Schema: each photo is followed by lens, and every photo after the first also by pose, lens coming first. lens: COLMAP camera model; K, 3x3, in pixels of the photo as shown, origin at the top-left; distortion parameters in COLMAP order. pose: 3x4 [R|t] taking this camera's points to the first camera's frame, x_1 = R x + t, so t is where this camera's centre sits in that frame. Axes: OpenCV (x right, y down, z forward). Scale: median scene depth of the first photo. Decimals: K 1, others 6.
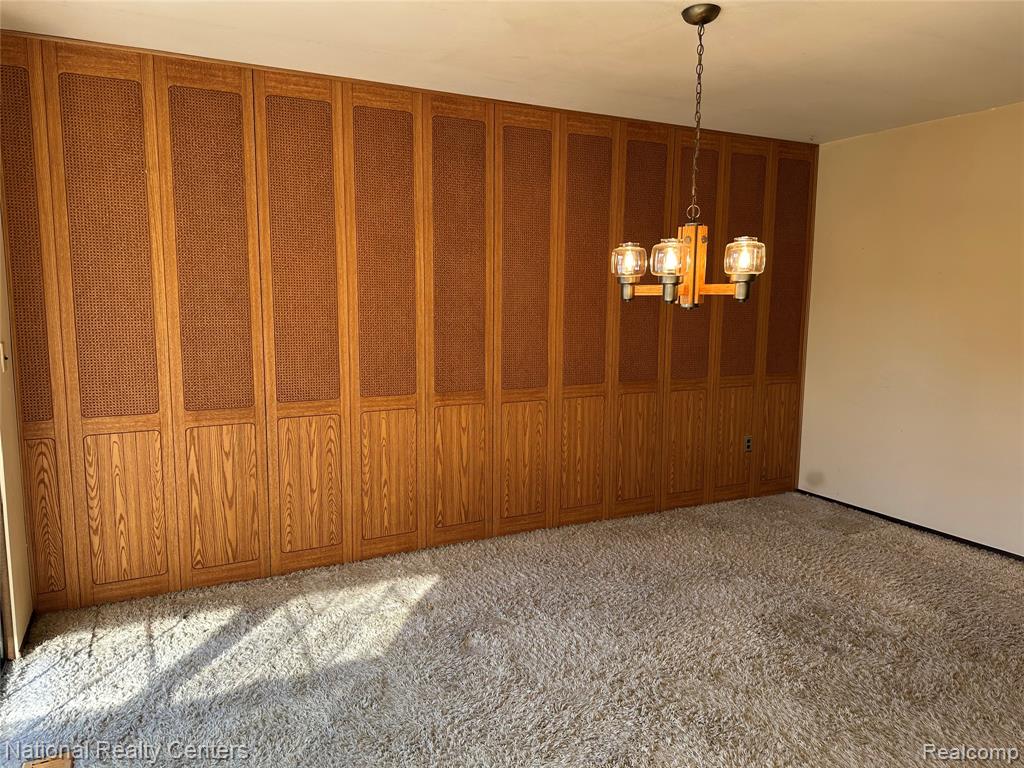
lens RADIAL K [[717.3, 0, 512.0], [0, 717.3, 384.0], [0, 0, 1]] dist [0.002707, -0.002051]
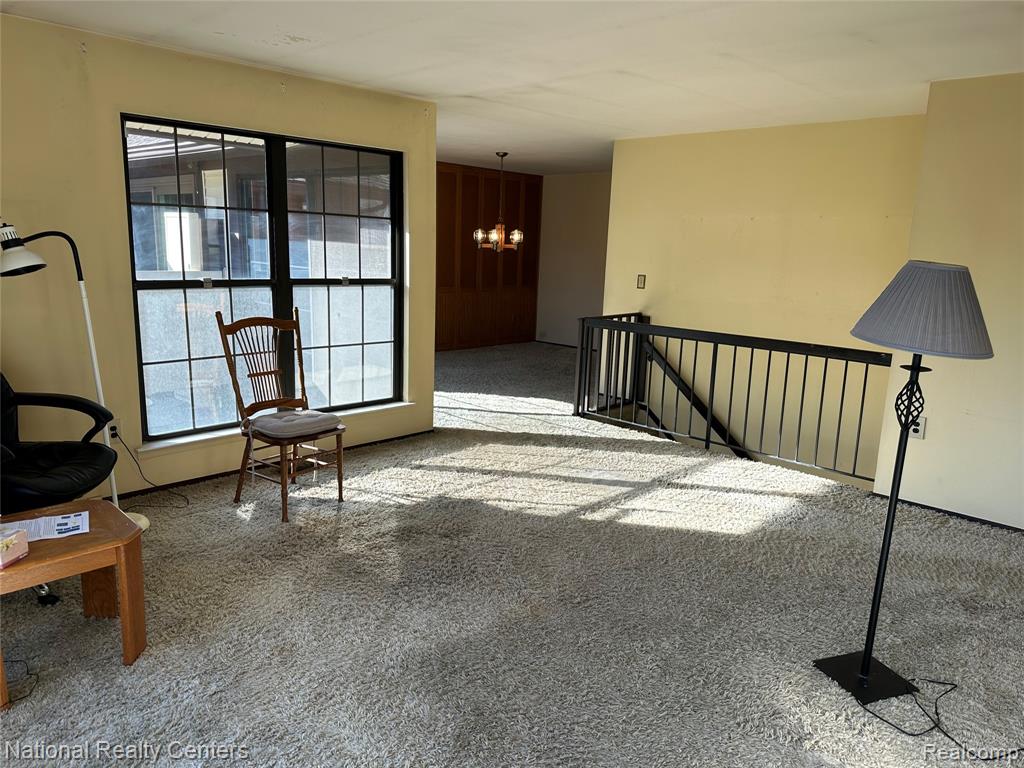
lens RADIAL K [[717.3, 0, 512.0], [0, 717.3, 384.0], [0, 0, 1]] dist [0.002707, -0.002051]
pose [[0.943361, -0.034337, 0.329986, -0.736391], [0.010102, 0.997142, 0.074878, 0.228429], [-0.331614, -0.067304, 0.941011, -1.947698]]
